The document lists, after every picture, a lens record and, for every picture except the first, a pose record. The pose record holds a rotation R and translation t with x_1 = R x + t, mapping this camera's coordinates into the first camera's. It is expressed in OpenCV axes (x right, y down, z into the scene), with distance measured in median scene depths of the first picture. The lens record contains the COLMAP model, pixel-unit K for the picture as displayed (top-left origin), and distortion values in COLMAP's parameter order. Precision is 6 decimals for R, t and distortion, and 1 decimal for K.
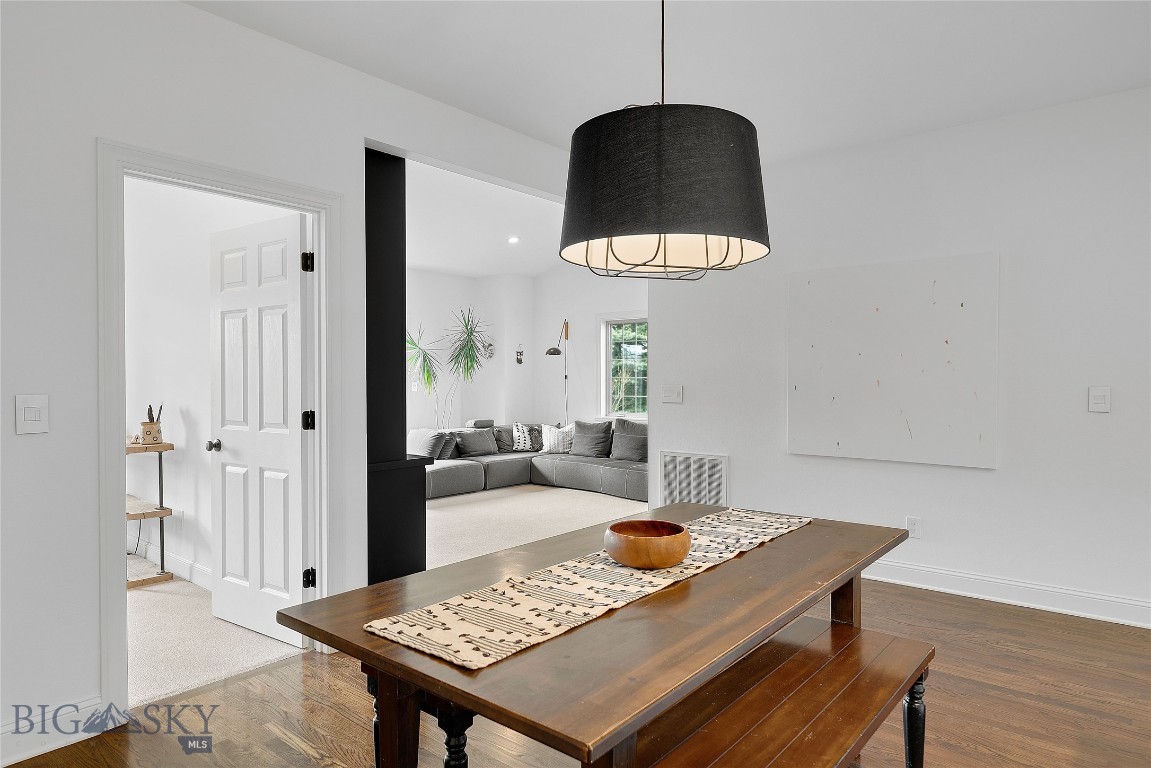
lens RADIAL K [[694.7, 0, 601.4], [0, 694.7, 384.8], [0, 0, 1]] dist [0.028939, 0.000528]
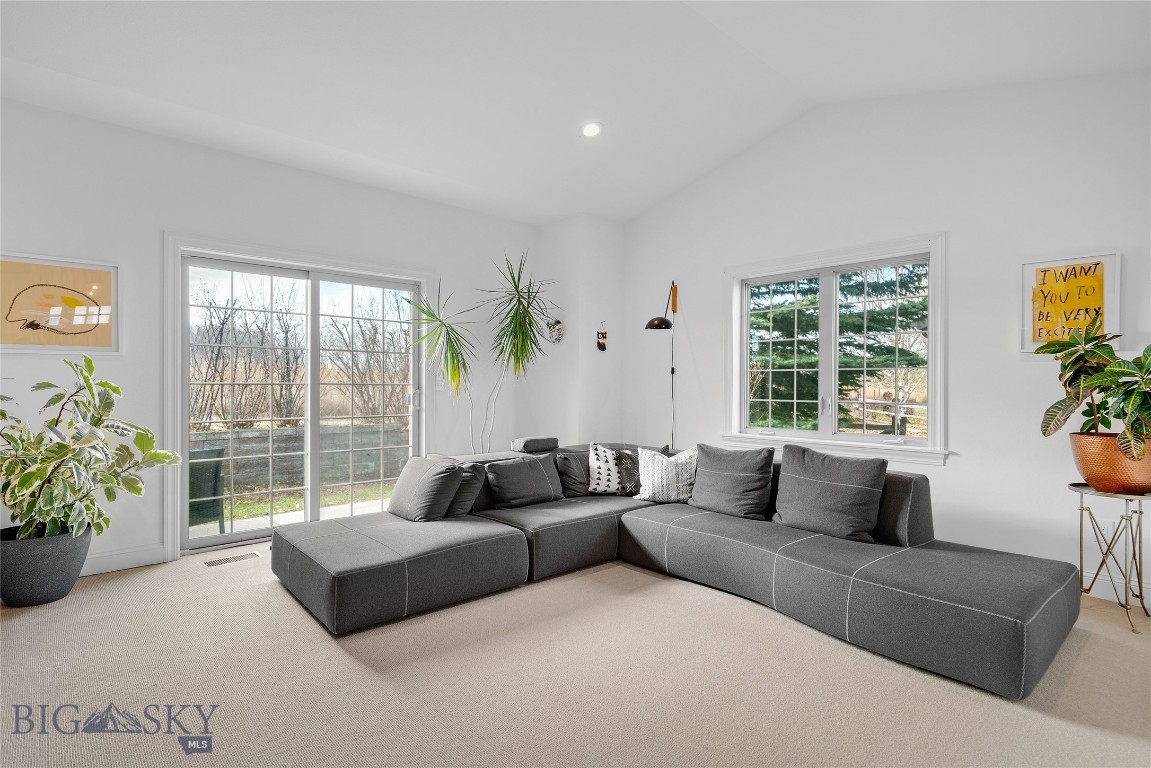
lens RADIAL K [[562.9, 0, 567.4], [0, 562.9, 380.2], [0, 0, 1]] dist [-0.000613, 0.000064]
pose [[0.983341, 0.003115, -0.181743, -0.061536], [-0.006511, 0.999815, -0.018096, 0.009265], [0.181653, 0.018978, 0.983179, 0.551779]]
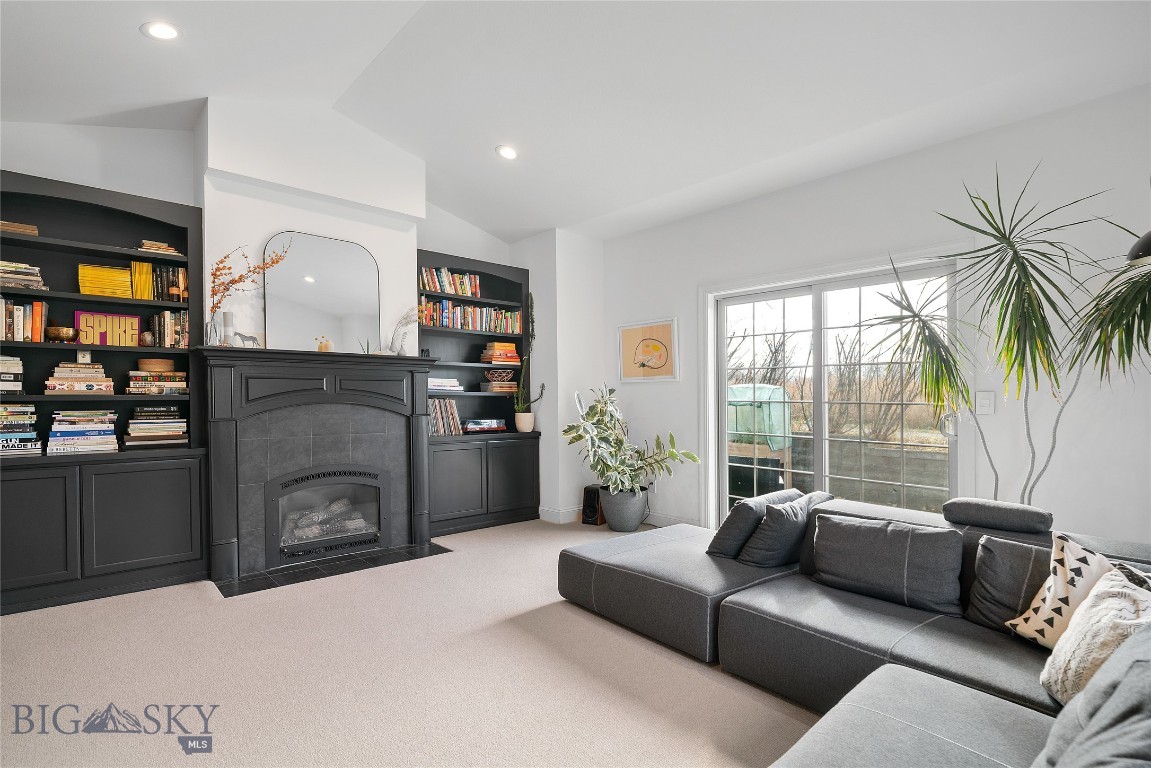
lens RADIAL K [[562.9, 0, 567.4], [0, 562.9, 380.2], [0, 0, 1]] dist [-0.000613, 0.000064]
pose [[-0.195304, -0.023695, -0.980456, 0.142561], [-0.008902, 0.999710, -0.022387, -0.000549], [0.980702, 0.004356, -0.195459, 0.897470]]
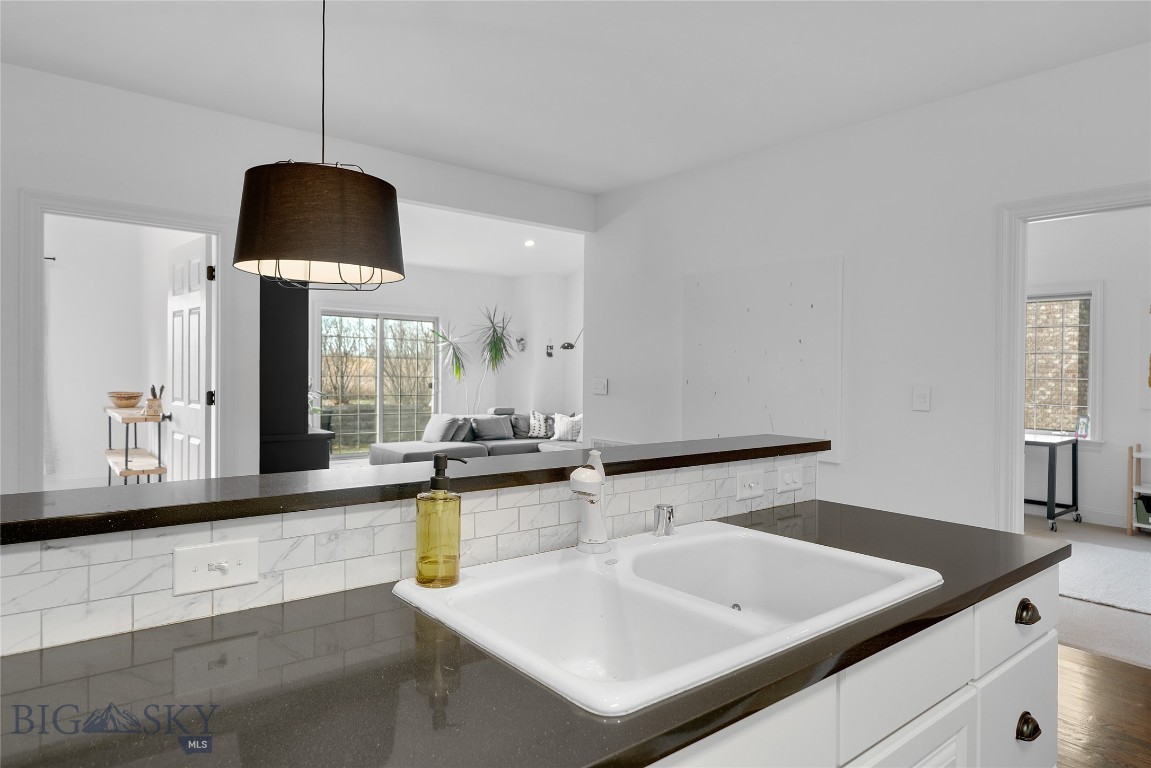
lens RADIAL K [[694.7, 0, 601.4], [0, 694.7, 384.8], [0, 0, 1]] dist [0.028939, 0.000528]
pose [[0.979647, 0.020977, -0.199629, 0.208271], [-0.019254, 0.999759, 0.010564, -0.000368], [0.199802, -0.006506, 0.979815, -0.042603]]
